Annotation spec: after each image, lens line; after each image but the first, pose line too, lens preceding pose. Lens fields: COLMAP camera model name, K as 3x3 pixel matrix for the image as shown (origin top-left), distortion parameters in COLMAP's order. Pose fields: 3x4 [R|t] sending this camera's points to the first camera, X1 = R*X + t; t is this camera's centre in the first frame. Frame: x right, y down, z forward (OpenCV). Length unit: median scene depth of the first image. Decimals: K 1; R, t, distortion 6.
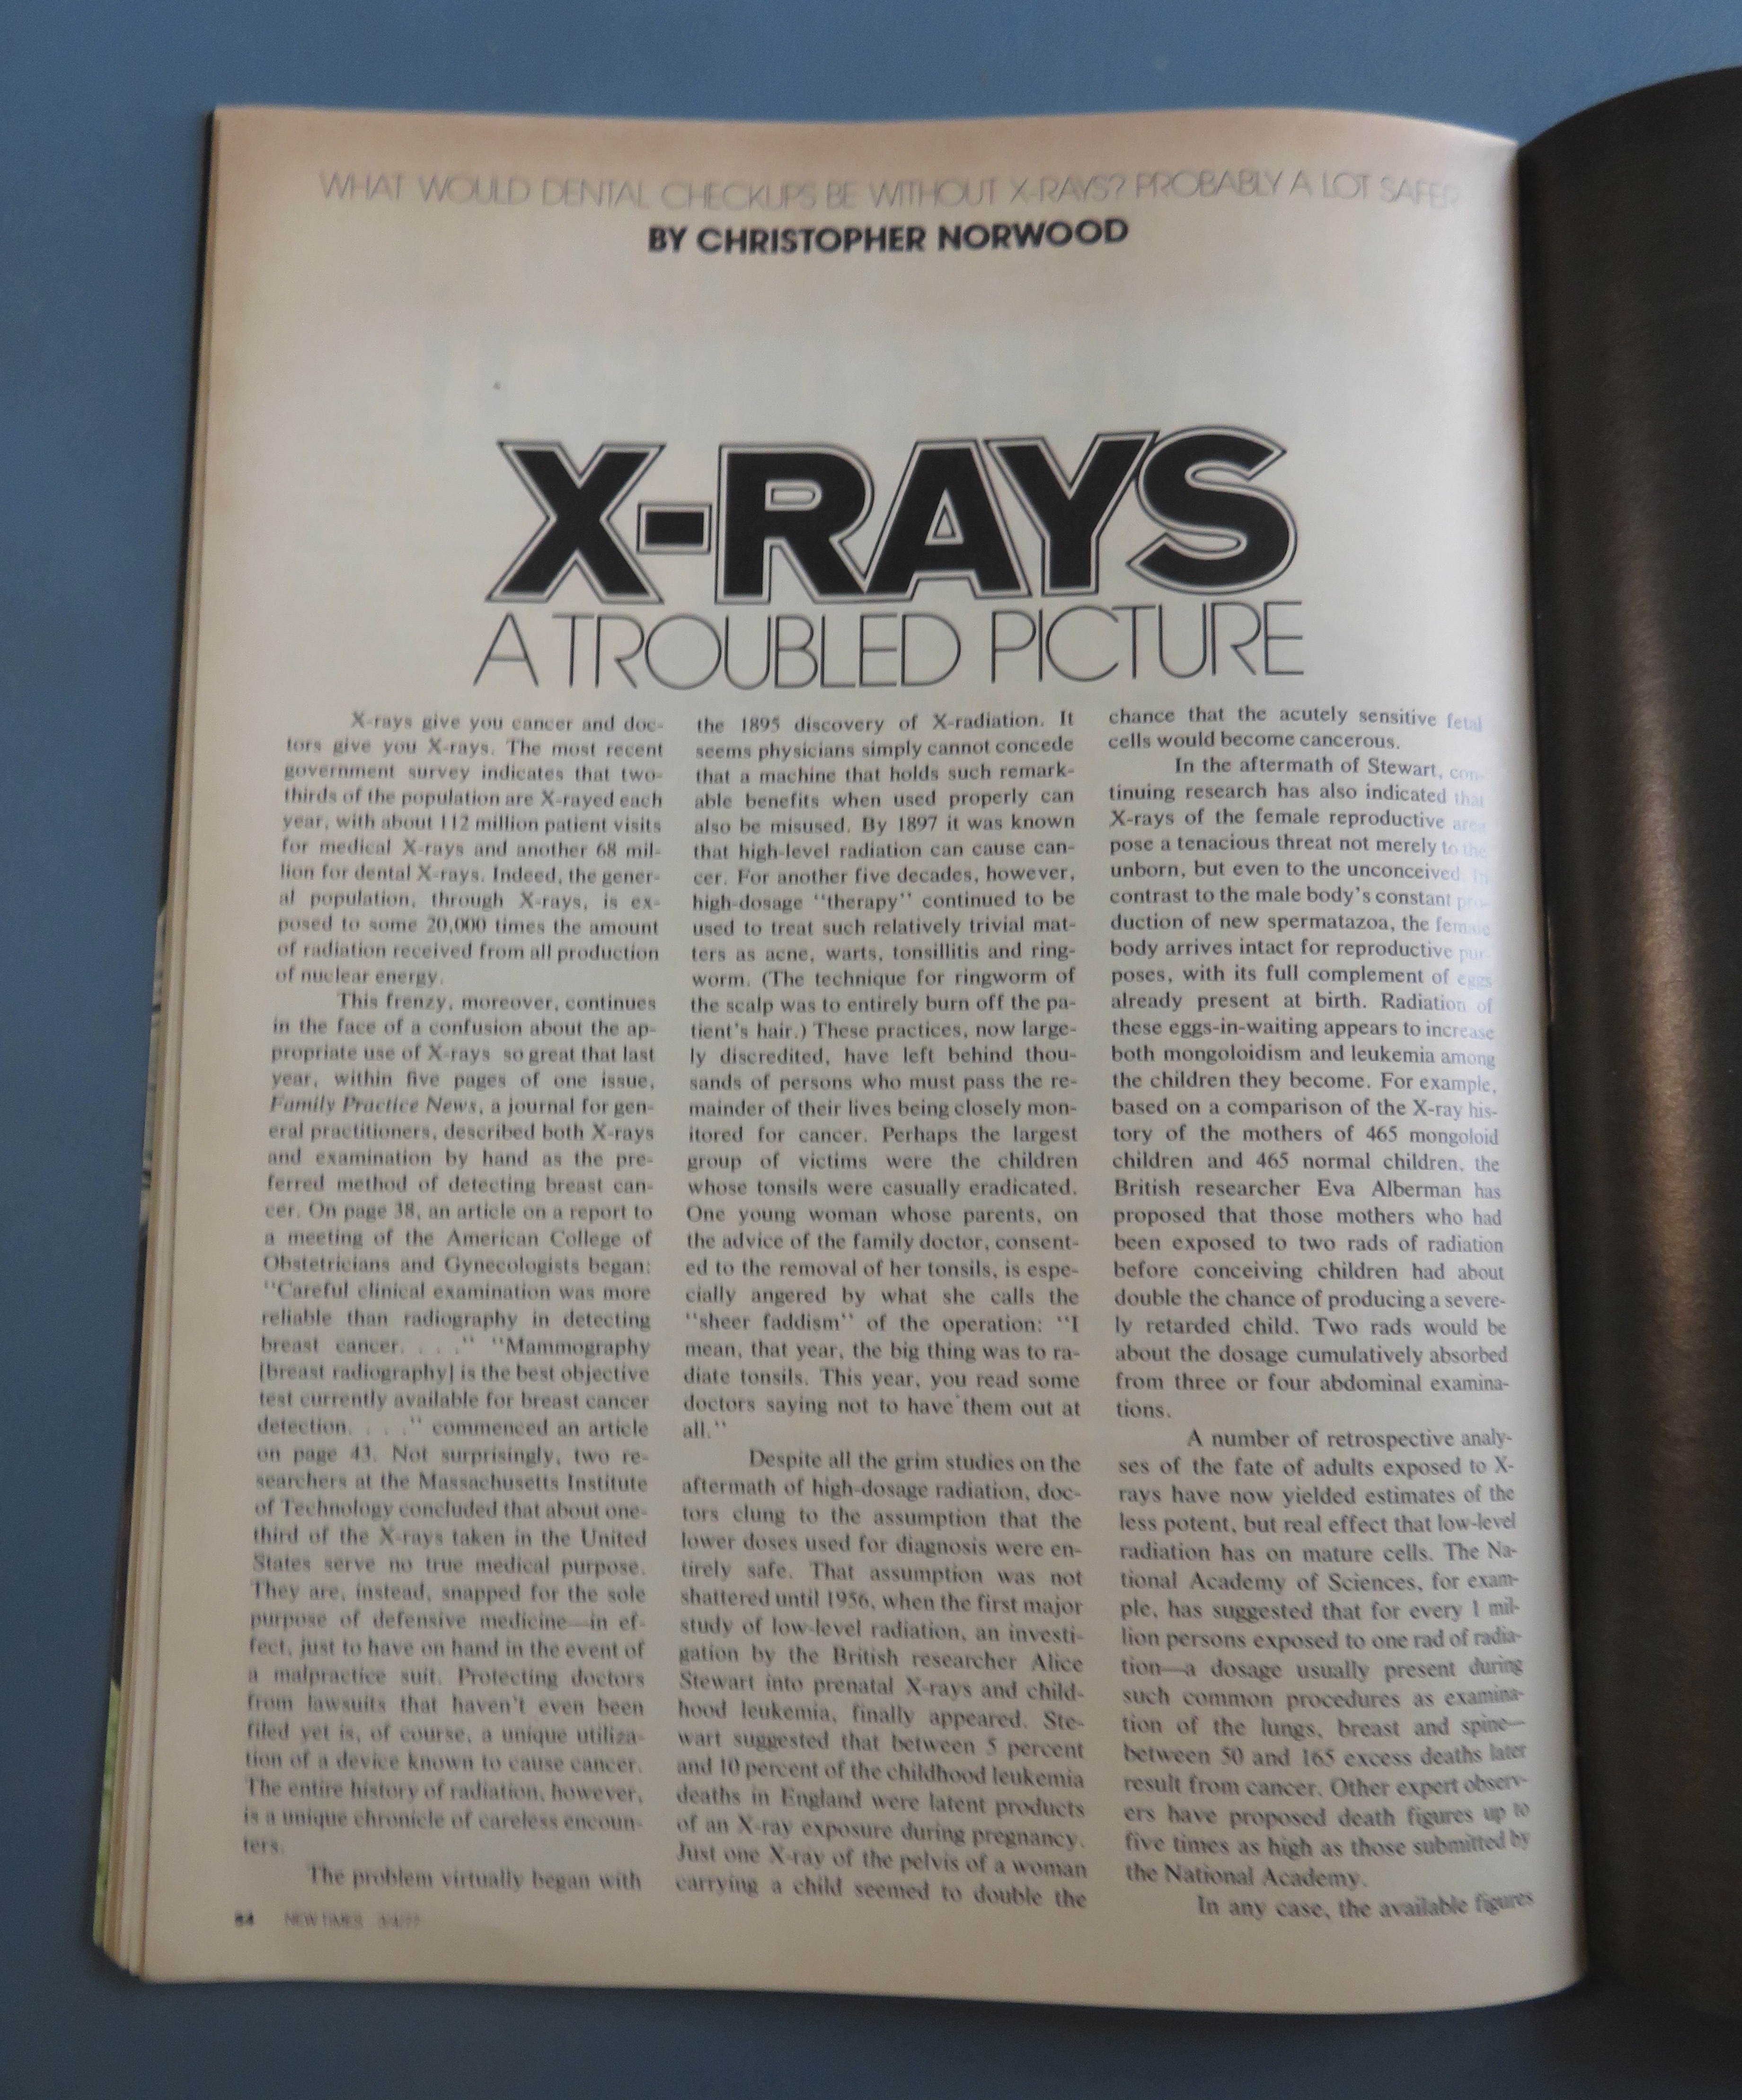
lens RADIAL K [[914.0, 0, 871.5], [0, 914.0, 1040.6], [0, 0, 1]] dist [0.000534, -0.000278]
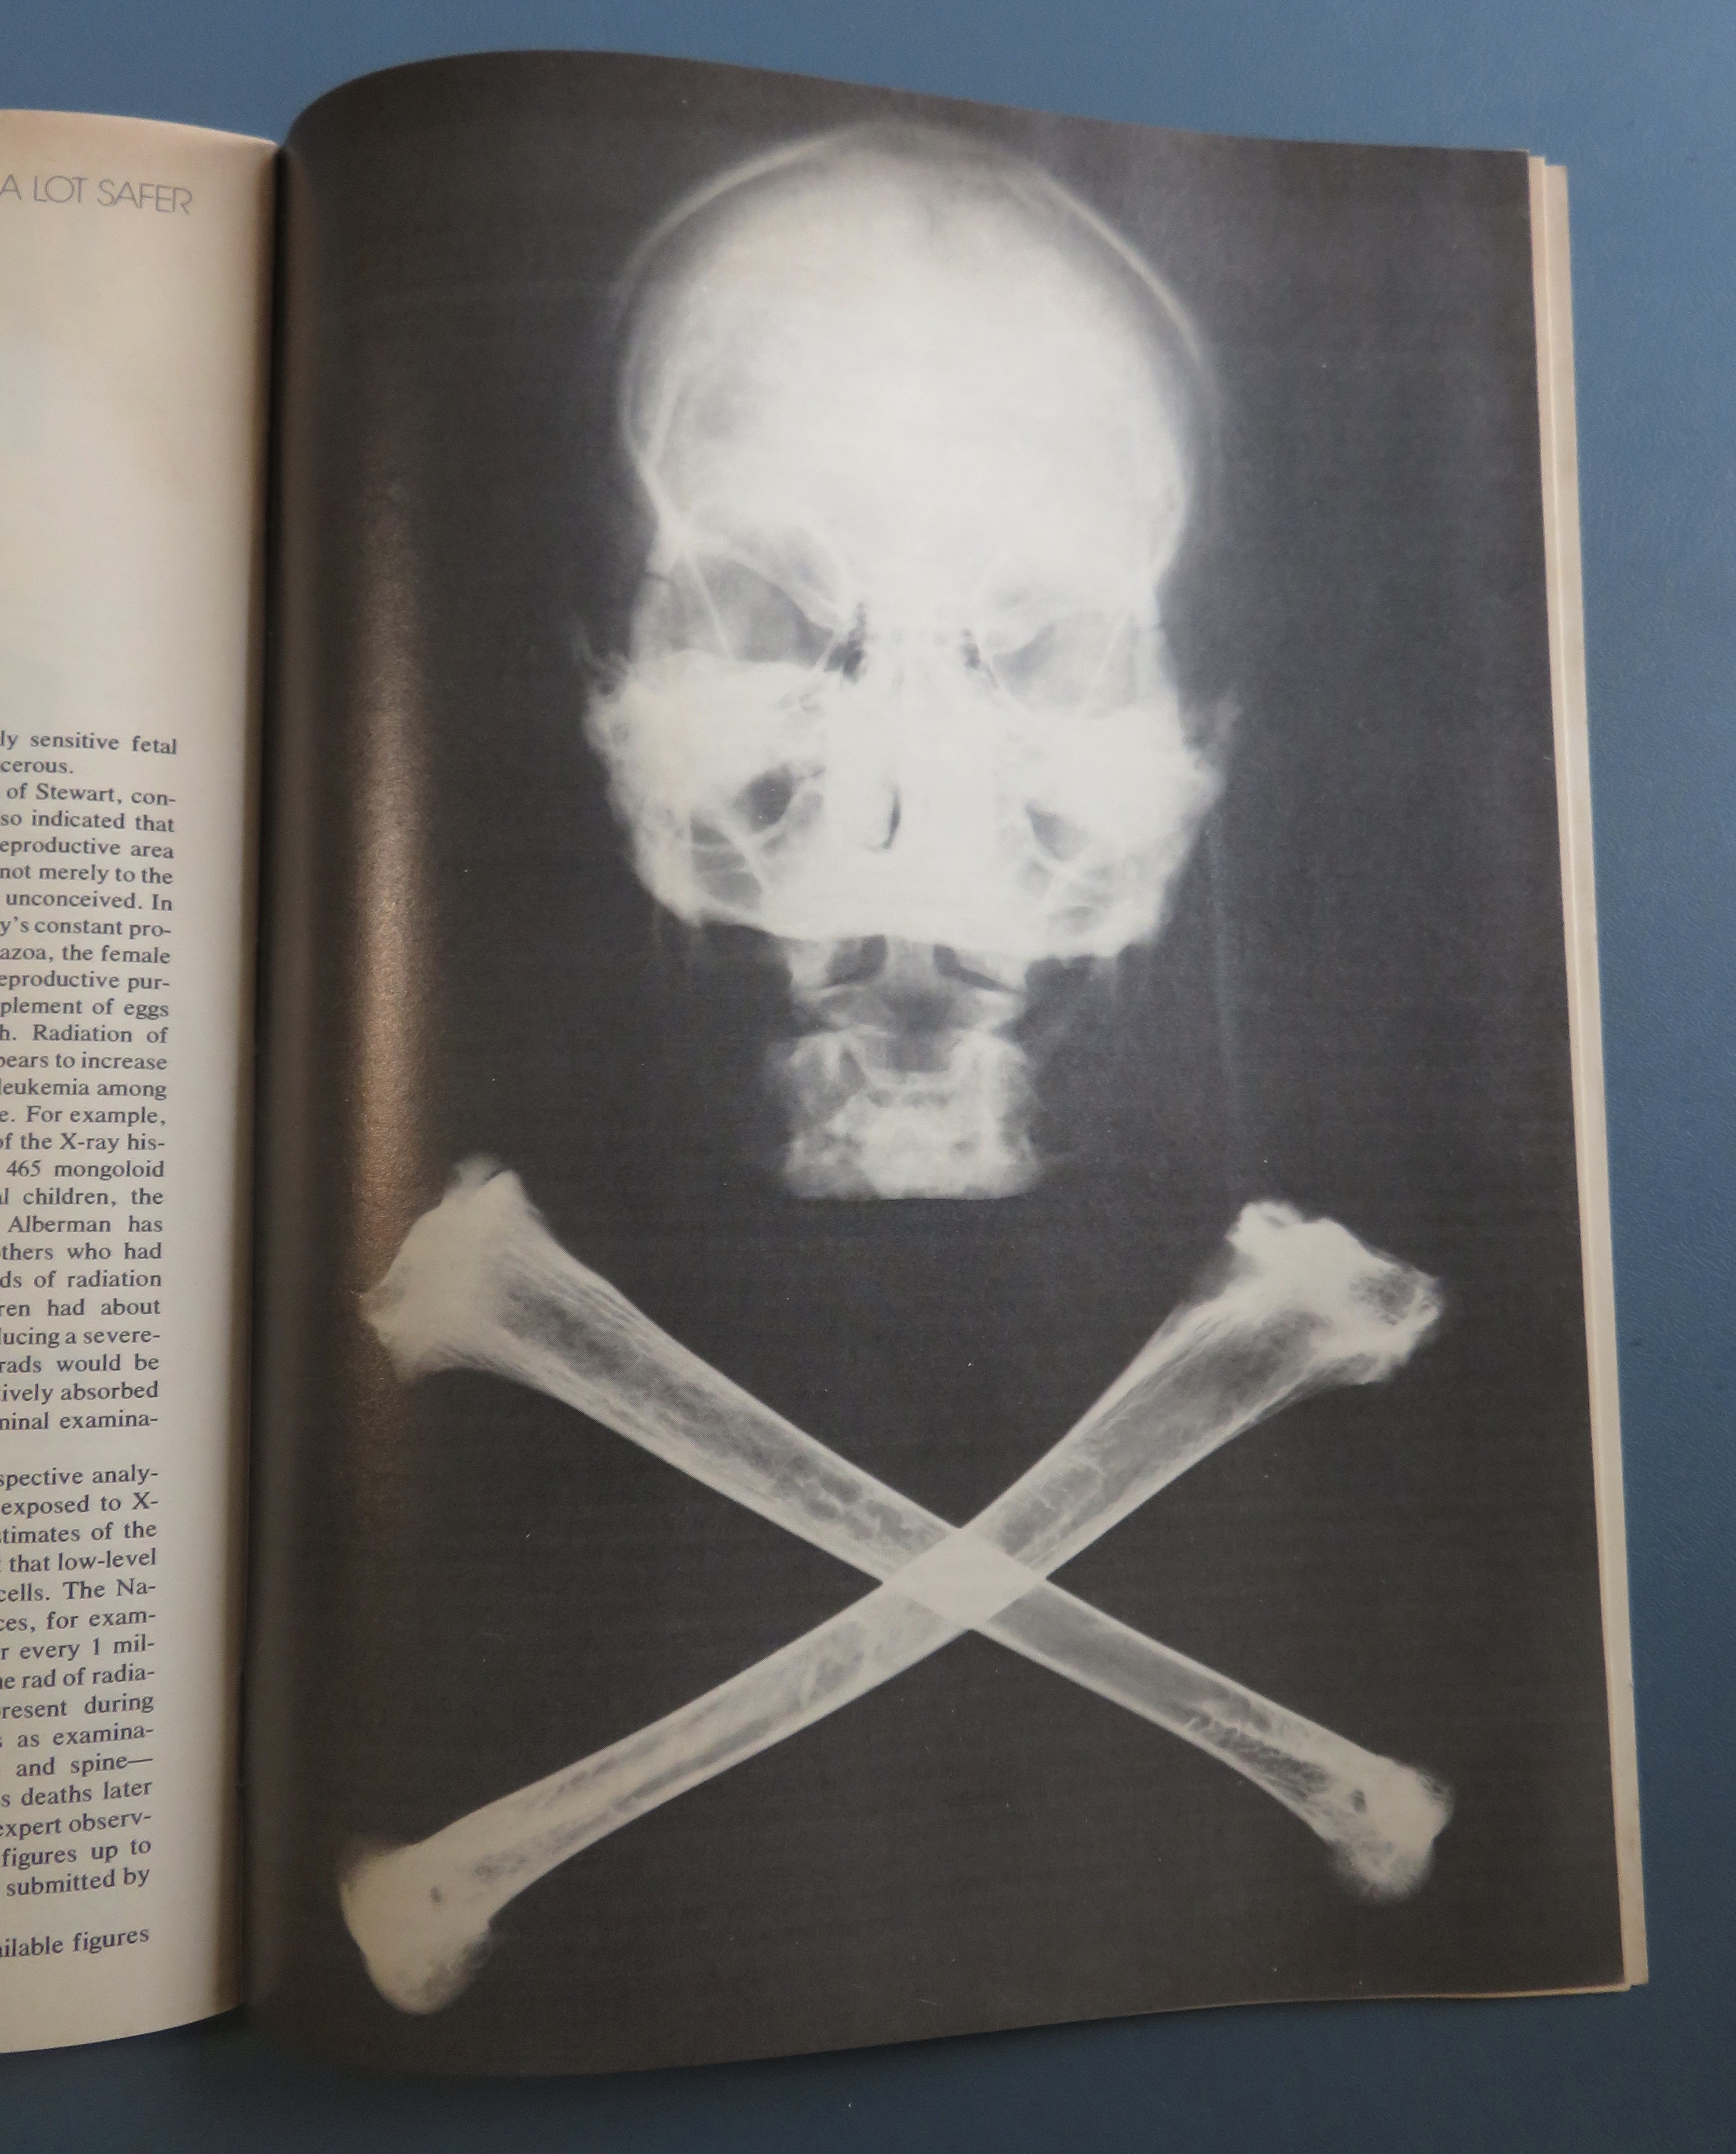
lens RADIAL K [[869.7, 0, 868.1], [0, 869.7, 1087.4], [0, 0, 1]] dist [-0.000039, 0.000271]
pose [[0.999757, -0.021604, 0.004418, 1.474076], [0.021528, 0.999632, 0.016500, 0.019000], [-0.004773, -0.016401, 0.999854, 0.065163]]
